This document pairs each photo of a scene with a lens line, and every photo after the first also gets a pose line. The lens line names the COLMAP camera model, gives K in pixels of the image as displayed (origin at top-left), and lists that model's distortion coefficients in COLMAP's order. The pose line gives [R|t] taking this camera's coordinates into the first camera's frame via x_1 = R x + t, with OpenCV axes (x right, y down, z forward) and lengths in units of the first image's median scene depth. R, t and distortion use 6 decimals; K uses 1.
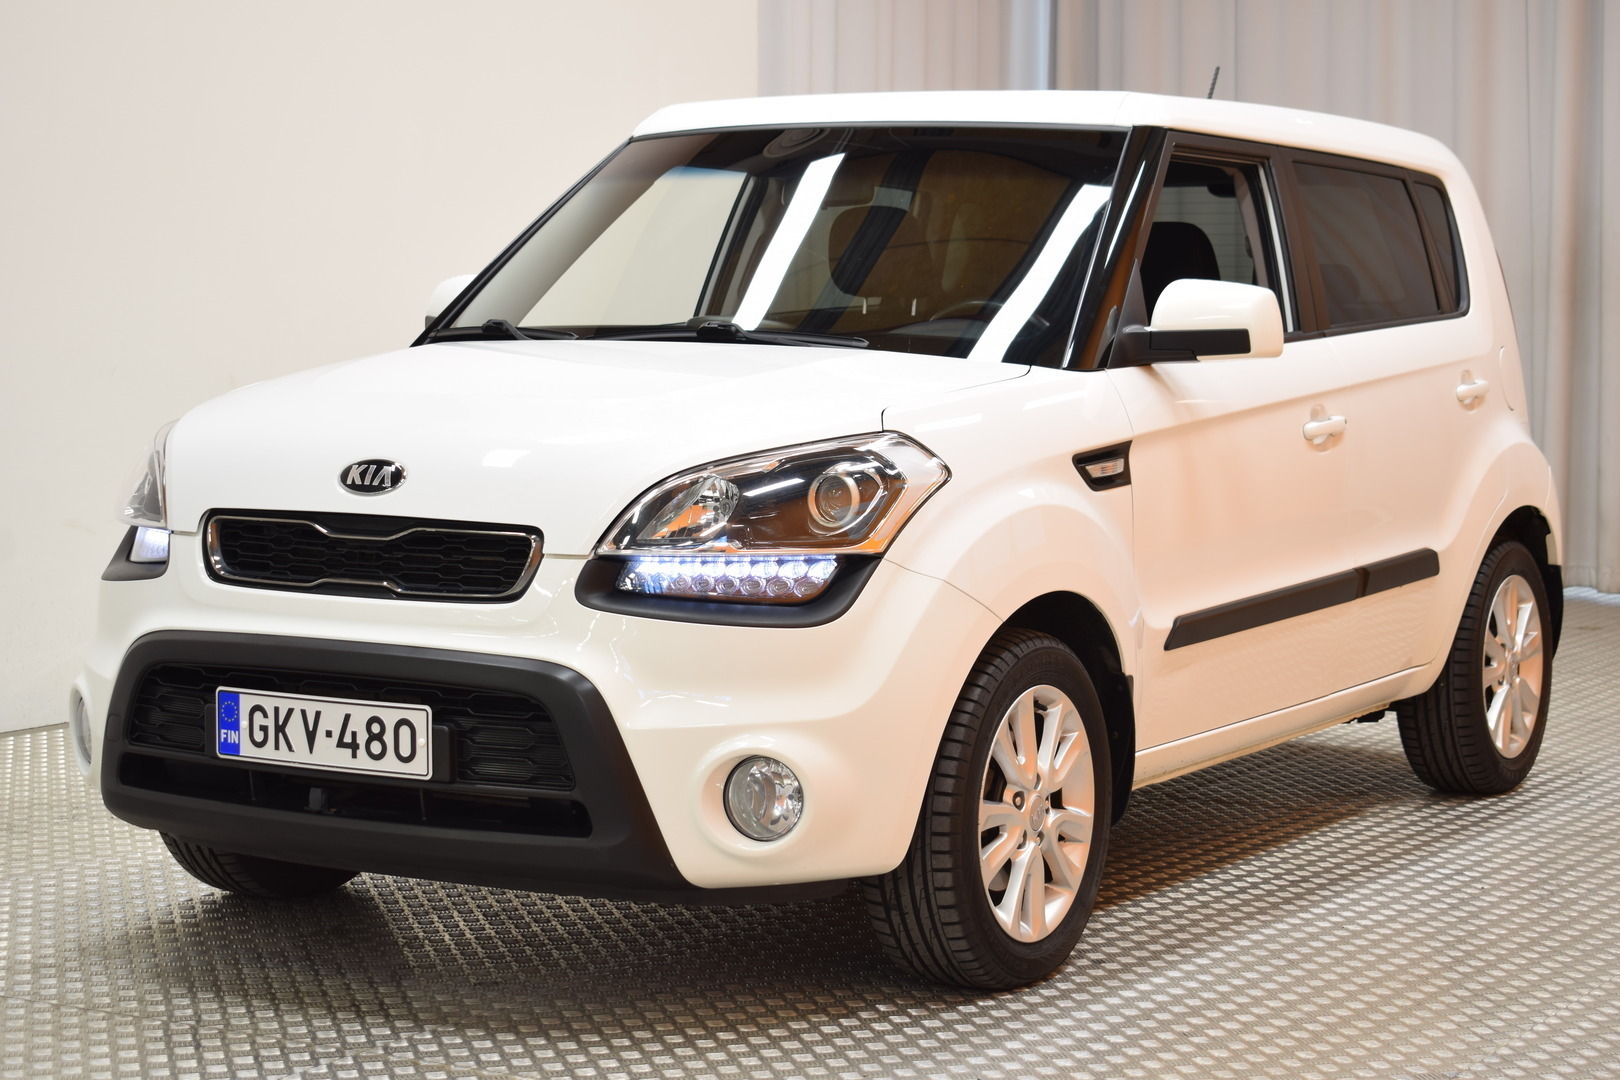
lens RADIAL K [[3236.9, 0, 810.0], [0, 3236.9, 540.0], [0, 0, 1]] dist [0.005709, -0.004345]
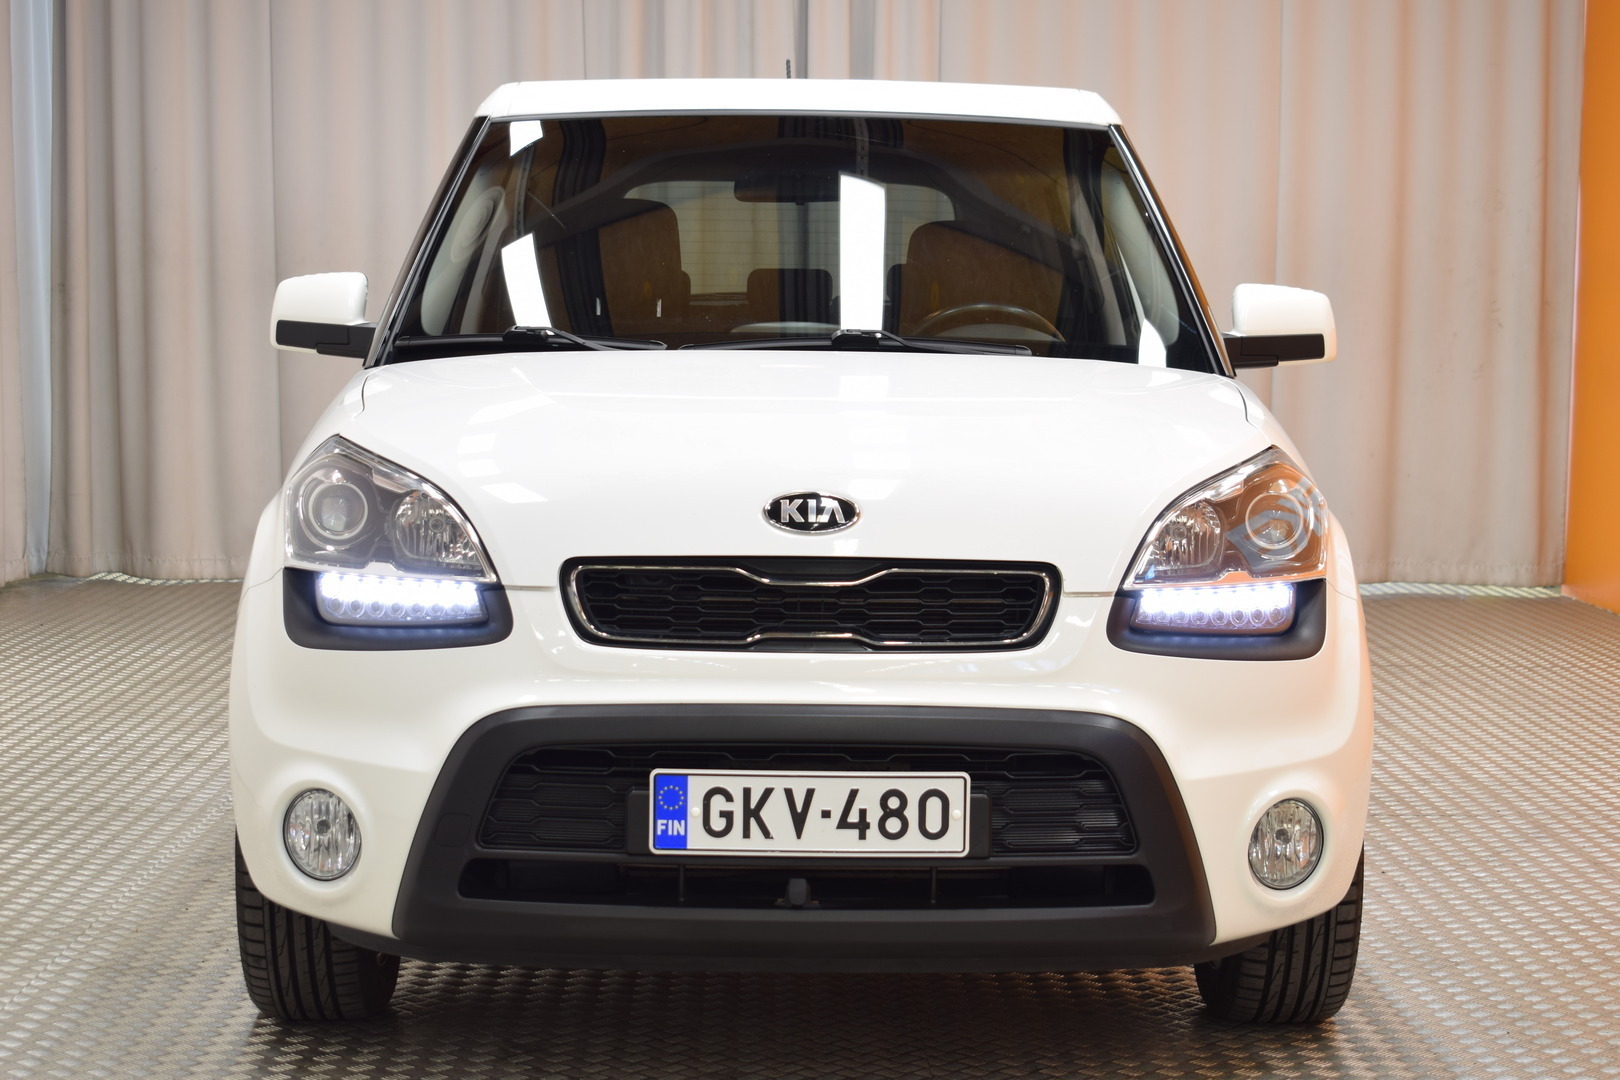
lens RADIAL K [[3129.1, 0, 810.0], [0, 3129.1, 540.0], [0, 0, 1]] dist [-0.014196, -0.088255]
pose [[0.849648, -0.039796, 0.525846, -0.582813], [0.036204, 0.999198, 0.017120, -0.026924], [-0.526106, 0.004492, 0.850407, 0.295794]]
